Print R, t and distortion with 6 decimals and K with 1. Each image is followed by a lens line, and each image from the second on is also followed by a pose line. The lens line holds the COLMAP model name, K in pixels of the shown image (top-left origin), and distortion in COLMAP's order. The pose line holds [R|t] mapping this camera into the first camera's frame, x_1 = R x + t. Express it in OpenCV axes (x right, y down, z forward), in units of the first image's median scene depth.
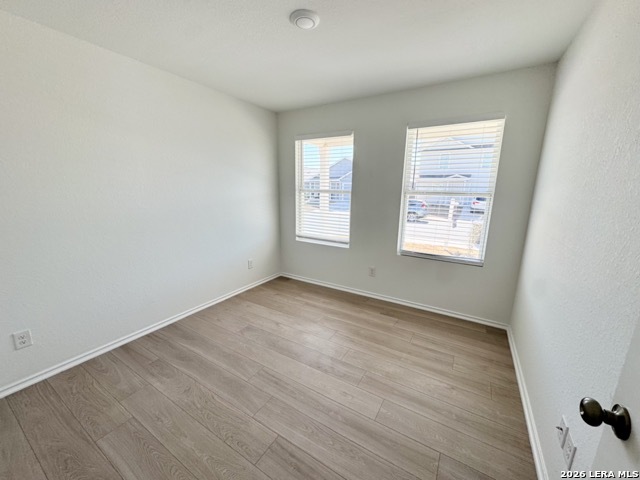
lens RADIAL K [[253.0, 0, 320.0], [0, 253.0, 240.0], [0, 0, 1]] dist [0.001502, 0.000251]
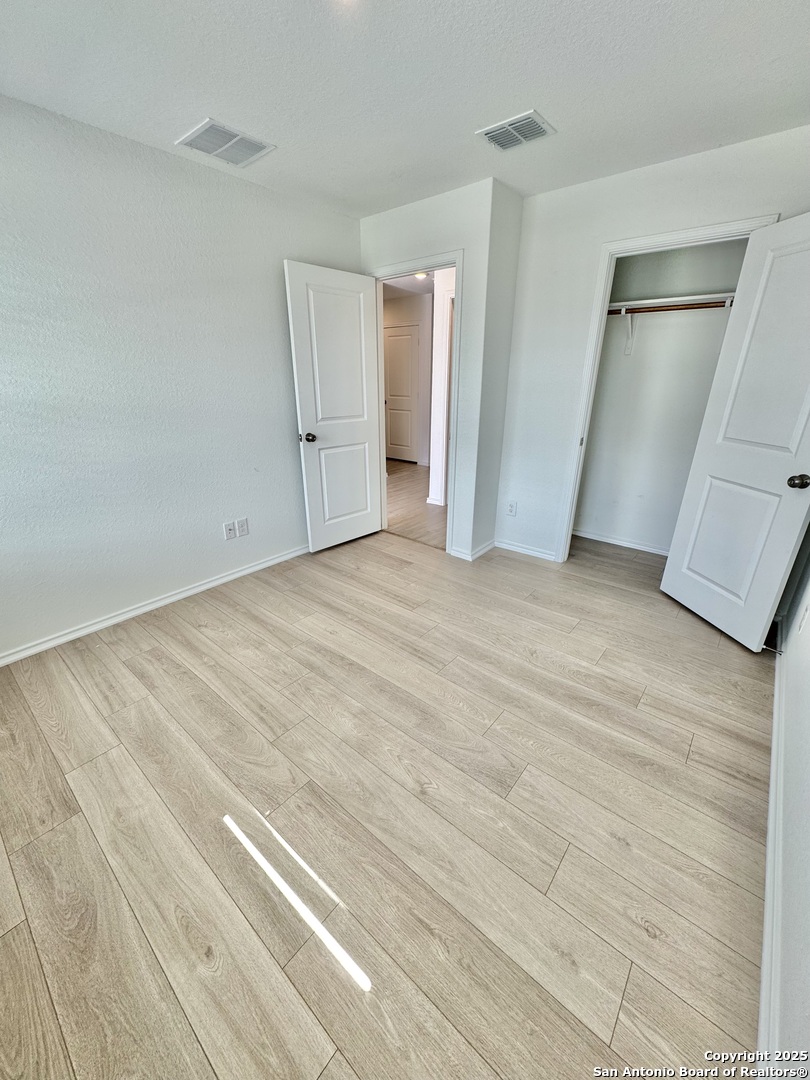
lens RADIAL K [[427.0, 0, 404.5], [0, 427.0, 539.7], [0, 0, 1]] dist [0.001502, 0.000251]
pose [[-0.988184, -0.066869, 0.137919, -0.237066], [0.019065, 0.839205, 0.543482, -0.305094], [-0.152084, 0.539689, -0.828013, 1.527765]]
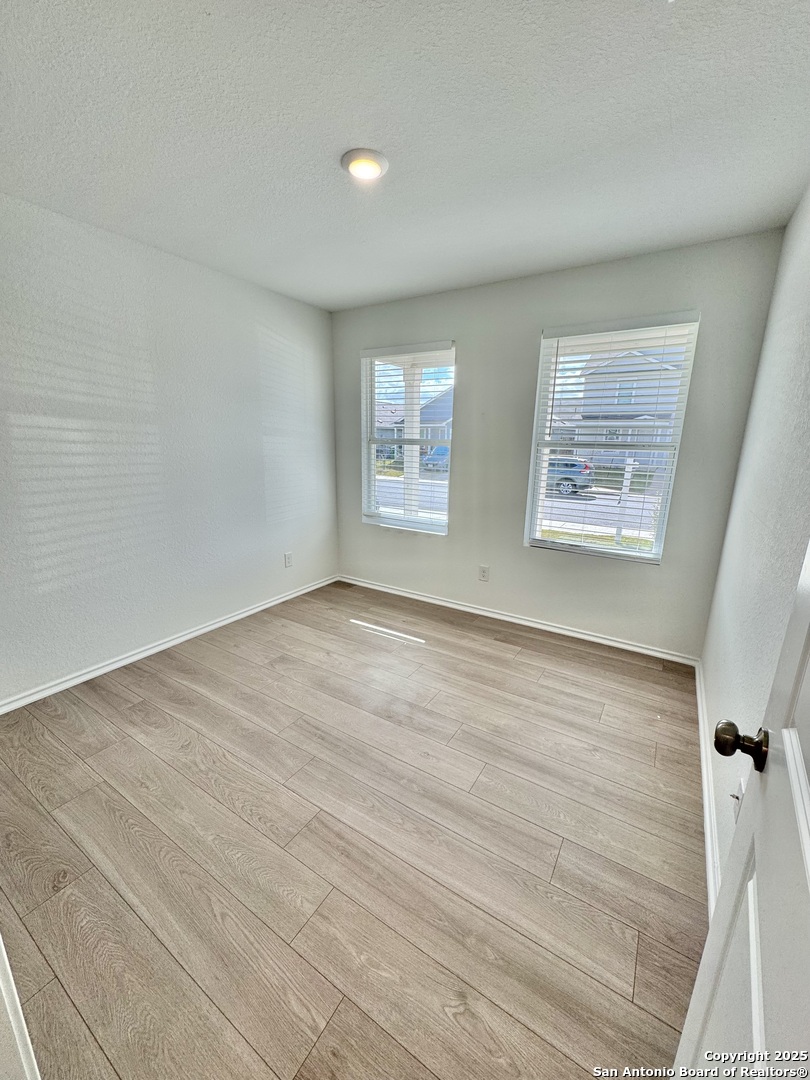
lens RADIAL K [[427.0, 0, 404.5], [0, 427.0, 539.7], [0, 0, 1]] dist [0.001502, 0.000251]
pose [[0.999789, 0.006781, -0.019395, 0.046953], [-0.006196, 0.999528, 0.030104, 0.019614], [0.019590, -0.029977, 0.999359, -0.060402]]
